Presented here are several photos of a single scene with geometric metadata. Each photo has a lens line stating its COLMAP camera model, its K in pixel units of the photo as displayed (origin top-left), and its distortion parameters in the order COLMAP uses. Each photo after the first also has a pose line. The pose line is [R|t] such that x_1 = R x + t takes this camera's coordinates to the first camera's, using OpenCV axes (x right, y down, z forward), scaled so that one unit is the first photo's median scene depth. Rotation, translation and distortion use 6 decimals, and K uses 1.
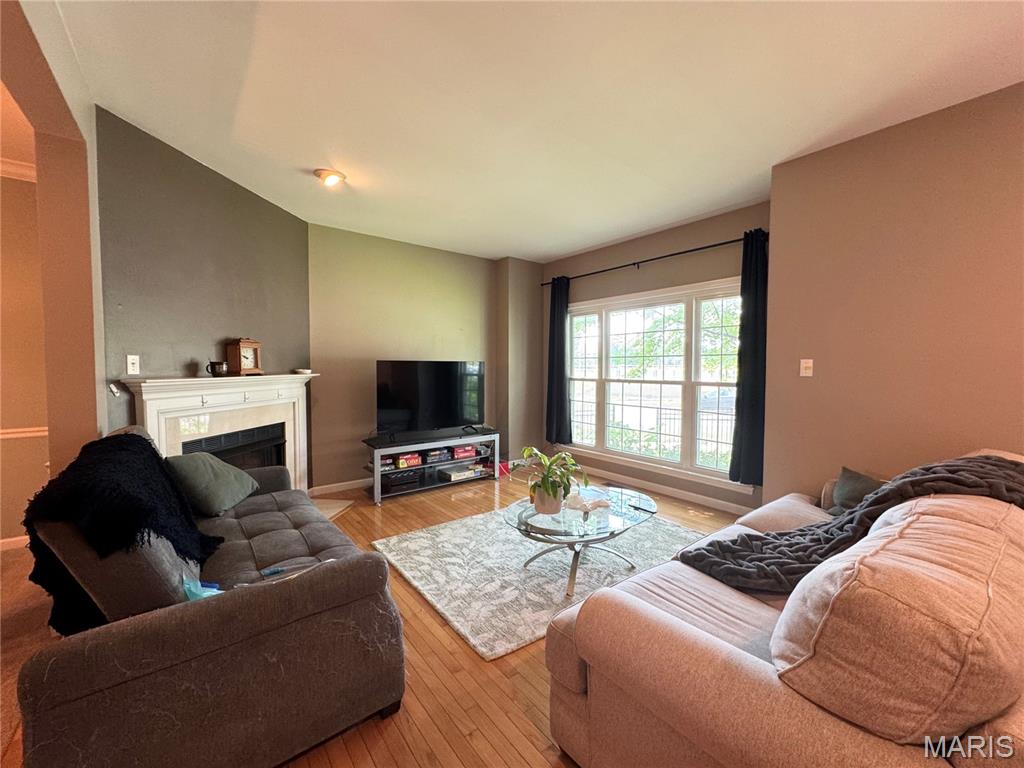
lens RADIAL K [[409.1, 0, 516.4], [0, 409.1, 380.6], [0, 0, 1]] dist [-0.002583, 0.000316]
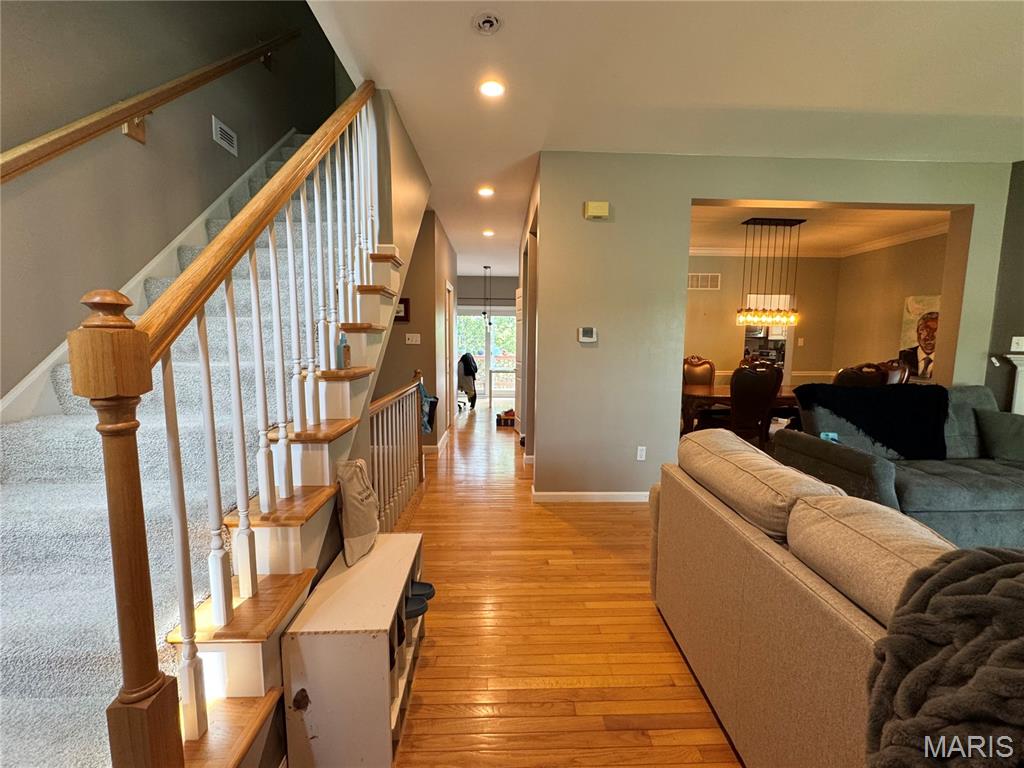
lens RADIAL K [[409.1, 0, 510.6], [0, 409.1, 385.2], [0, 0, 1]] dist [-0.002583, 0.000316]
pose [[-0.596330, 0.079342, -0.798809, 0.638831], [-0.040052, 0.990923, 0.128324, -0.004979], [0.801740, 0.108518, -0.587739, 0.259651]]
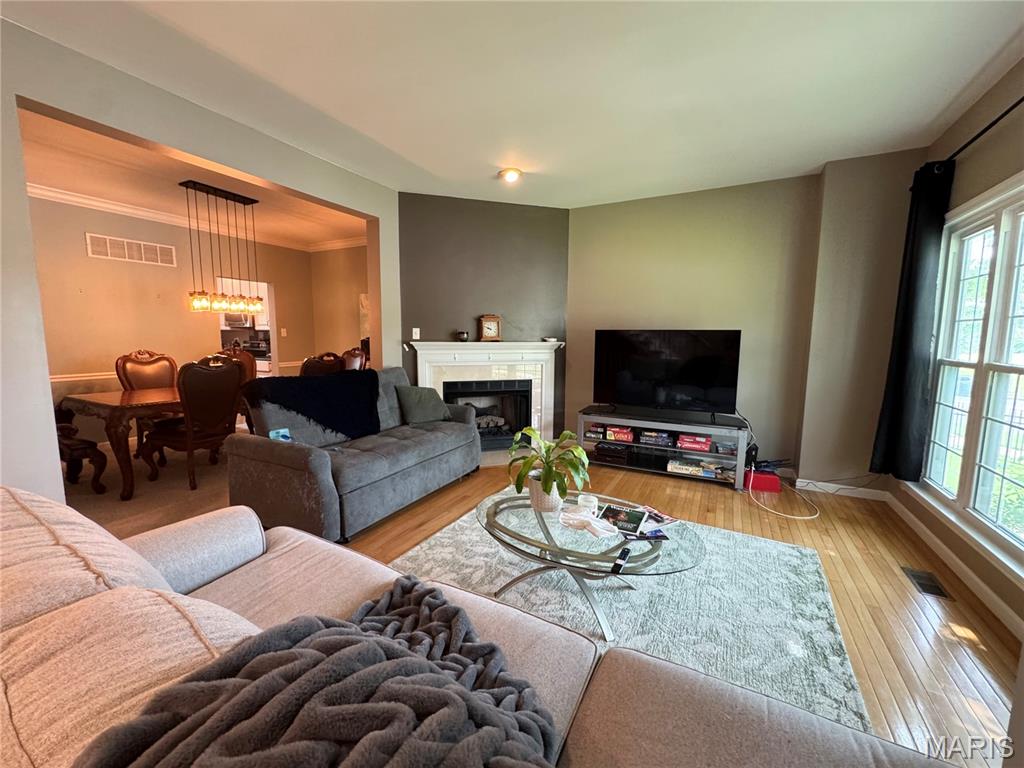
lens RADIAL K [[409.1, 0, 514.6], [0, 409.1, 384.1], [0, 0, 1]] dist [-0.002583, 0.000316]
pose [[0.403211, 0.107747, -0.908742, 0.490230], [-0.041025, 0.994174, 0.099674, -0.008140], [0.914187, -0.002908, 0.405282, 0.375197]]
